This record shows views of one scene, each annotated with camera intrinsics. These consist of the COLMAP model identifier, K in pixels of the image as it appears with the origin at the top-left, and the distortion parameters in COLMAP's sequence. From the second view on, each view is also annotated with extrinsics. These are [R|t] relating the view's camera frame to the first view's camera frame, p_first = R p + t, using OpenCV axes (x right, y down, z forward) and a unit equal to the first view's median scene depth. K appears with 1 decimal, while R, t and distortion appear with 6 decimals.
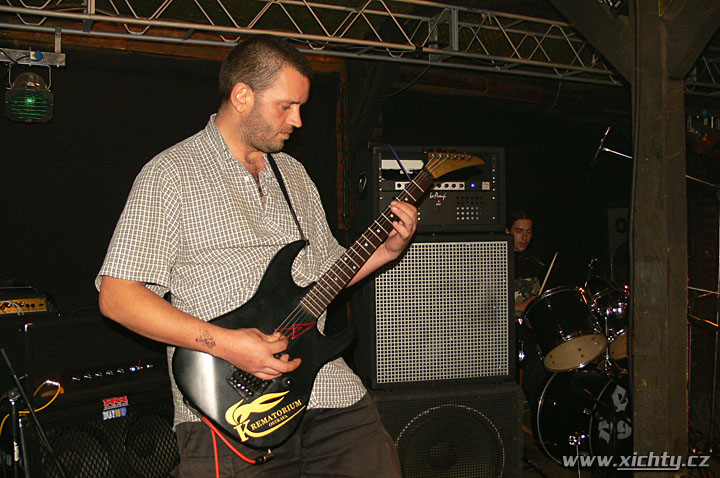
lens RADIAL K [[733.0, 0, 360.0], [0, 733.0, 239.0], [0, 0, 1]] dist [-0.224727, 0.254622]
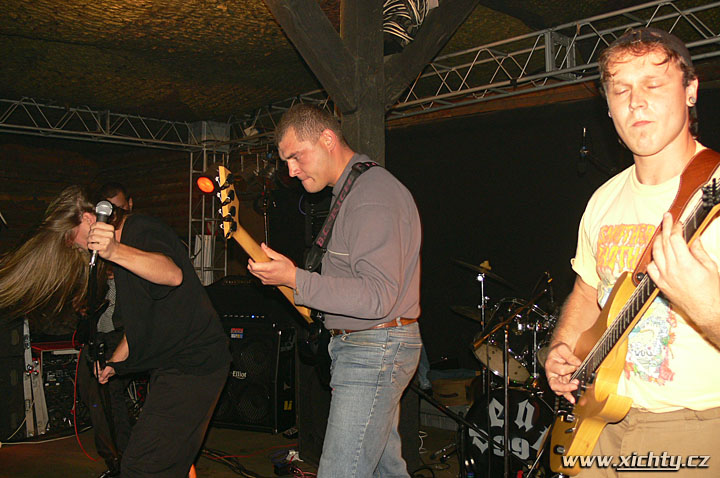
lens RADIAL K [[733.6, 0, 360.0], [0, 733.6, 239.0], [0, 0, 1]] dist [-0.221557, 0.270250]
pose [[0.295174, -0.012681, -0.955359, 1.271755], [-0.002060, 0.999901, -0.013909, -0.002734], [0.955441, 0.006074, 0.295119, 0.521707]]
